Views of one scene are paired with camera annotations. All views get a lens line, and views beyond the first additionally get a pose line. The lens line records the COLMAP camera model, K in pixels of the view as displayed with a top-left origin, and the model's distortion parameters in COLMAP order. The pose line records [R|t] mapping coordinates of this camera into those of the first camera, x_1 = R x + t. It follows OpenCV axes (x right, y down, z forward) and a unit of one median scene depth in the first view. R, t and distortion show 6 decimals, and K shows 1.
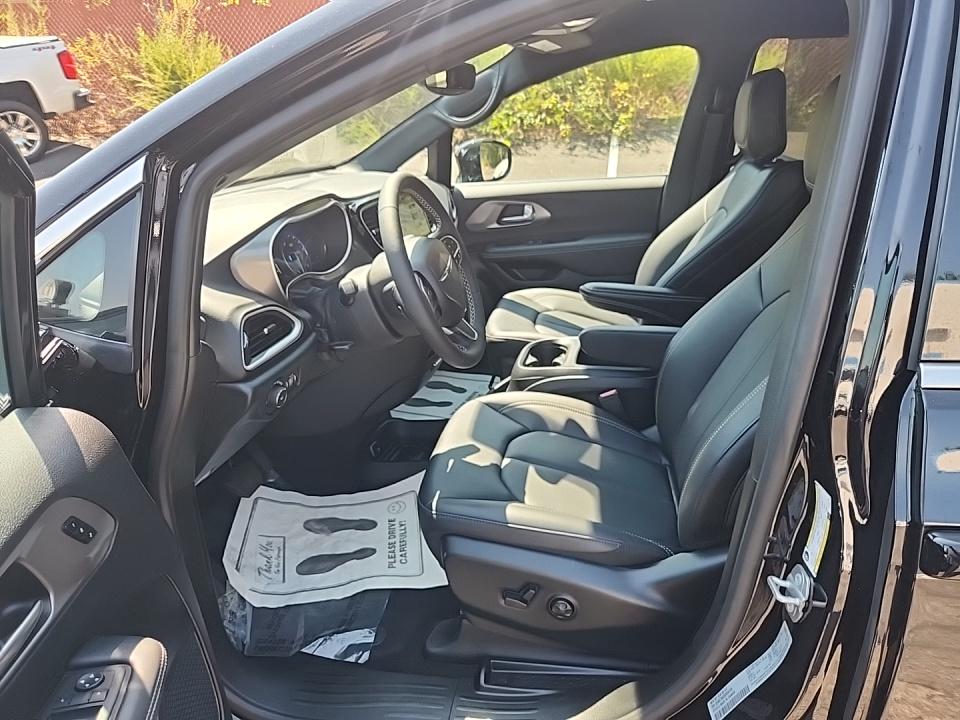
lens RADIAL K [[632.8, 0, 480.0], [0, 632.8, 360.0], [0, 0, 1]] dist [0.005863, 0.057952]
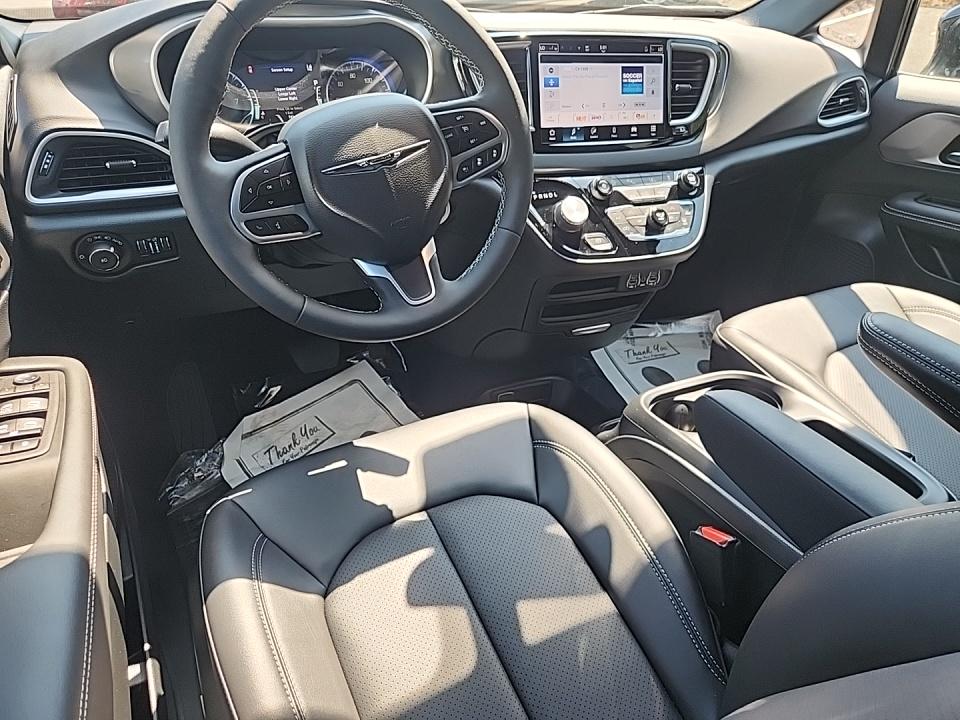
lens RADIAL K [[632.8, 0, 480.0], [0, 632.8, 360.0], [0, 0, 1]] dist [0.005863, 0.057952]
pose [[0.646304, 0.452033, -0.614782, 0.346604], [-0.347035, 0.891639, 0.290769, -0.148274], [0.679601, 0.025426, 0.733141, 0.562253]]
